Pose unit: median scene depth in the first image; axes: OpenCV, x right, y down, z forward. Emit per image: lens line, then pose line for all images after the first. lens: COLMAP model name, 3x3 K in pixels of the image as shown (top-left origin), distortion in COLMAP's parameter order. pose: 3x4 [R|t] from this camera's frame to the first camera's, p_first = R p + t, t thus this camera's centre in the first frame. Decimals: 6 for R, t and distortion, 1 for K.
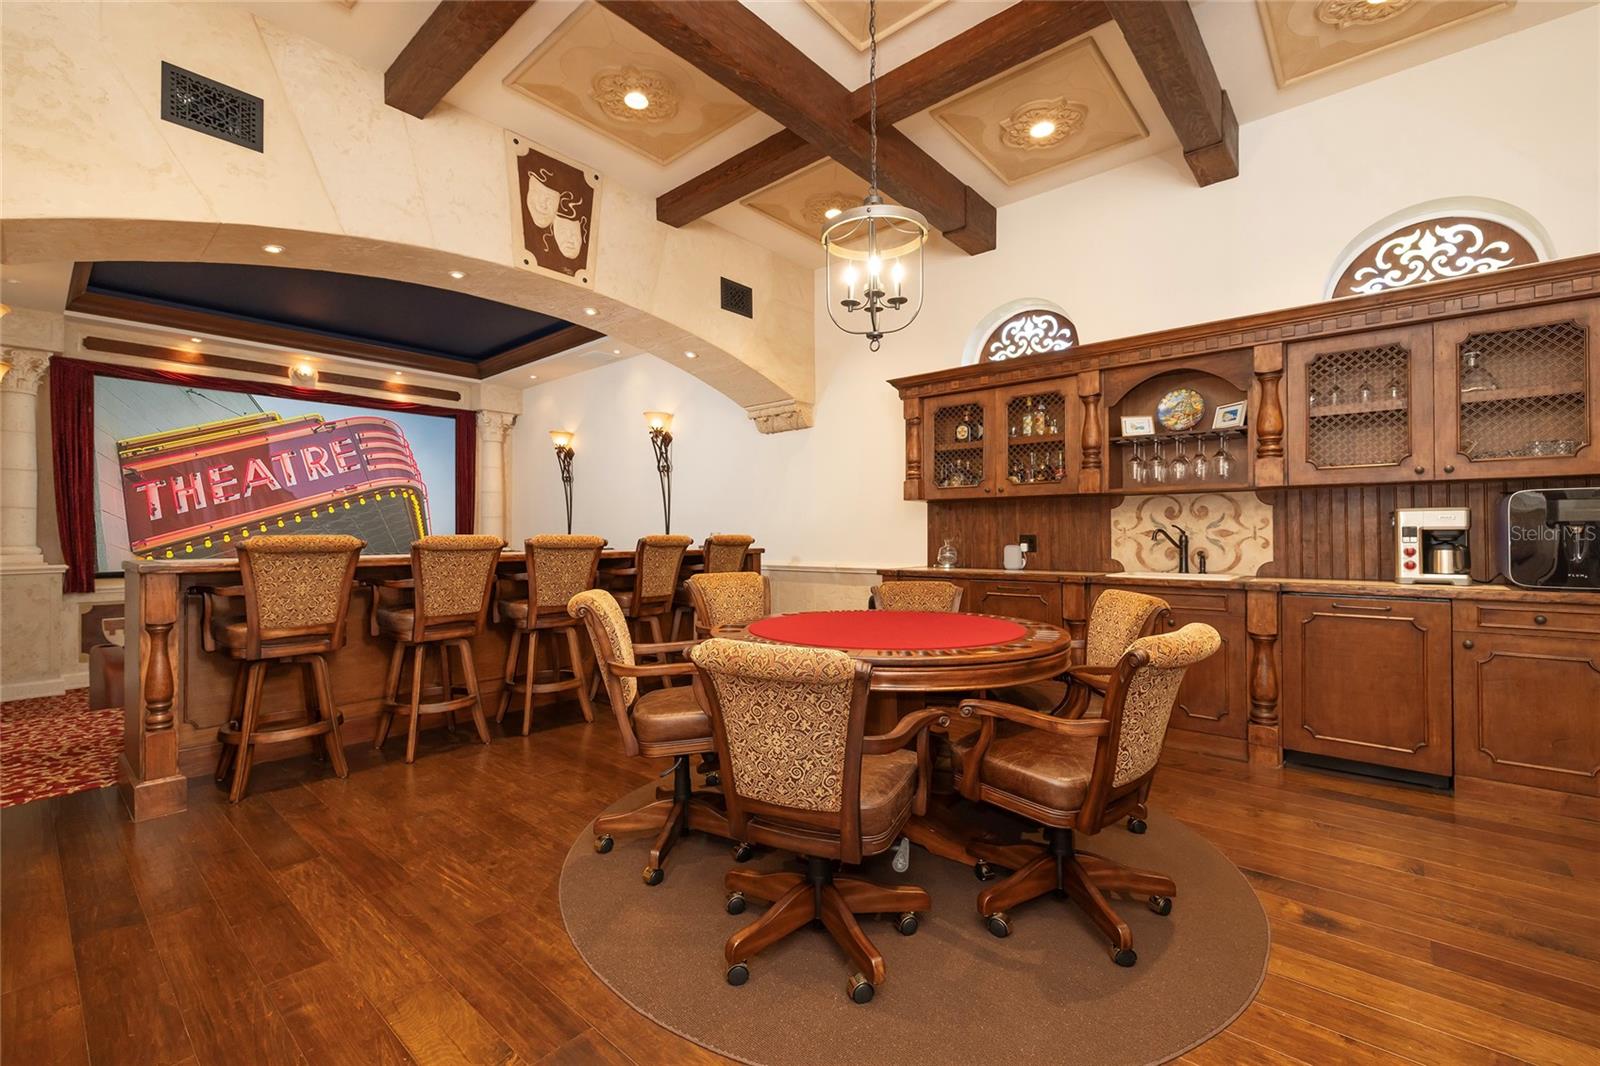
lens RADIAL K [[659.7, 0, 803.9], [0, 659.7, 537.9], [0, 0, 1]] dist [-0.000638, -0.000230]
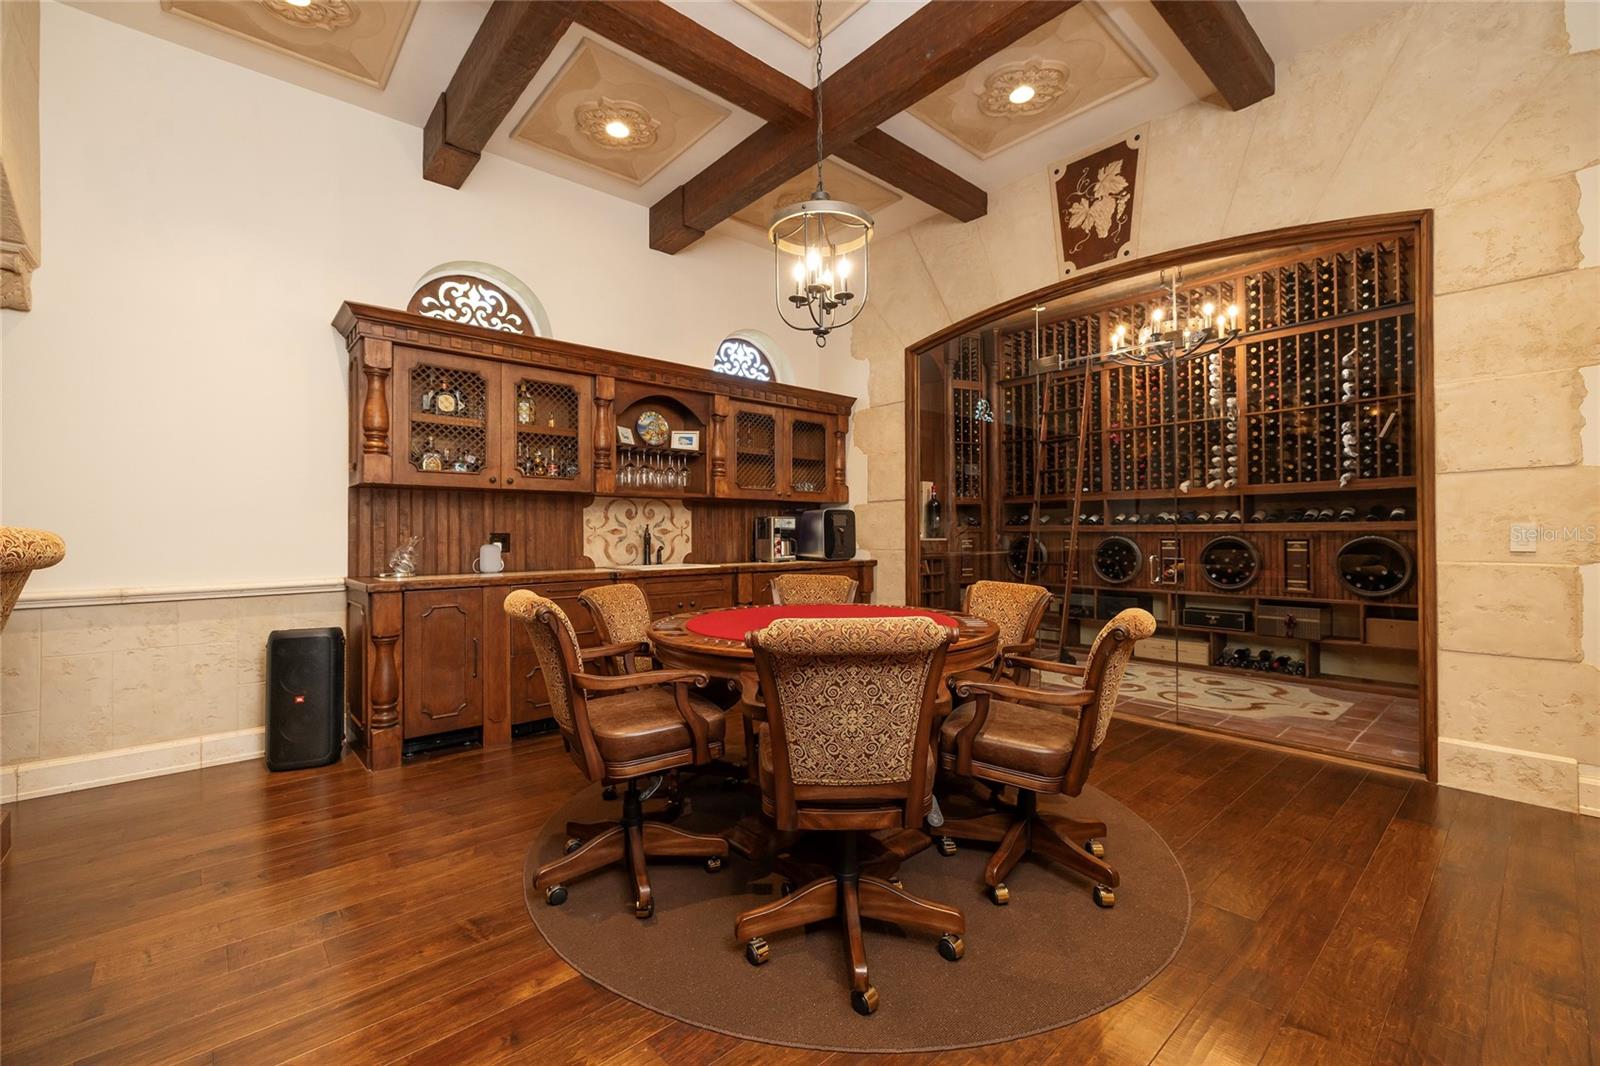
lens RADIAL K [[694.5, 0, 807.8], [0, 694.5, 511.1], [0, 0, 1]] dist [-0.000882, 0.000001]
pose [[0.126543, 0.031029, 0.991476, -0.581047], [0.004379, 0.999483, -0.031838, -0.002364], [-0.991951, 0.008371, 0.126342, 0.507110]]
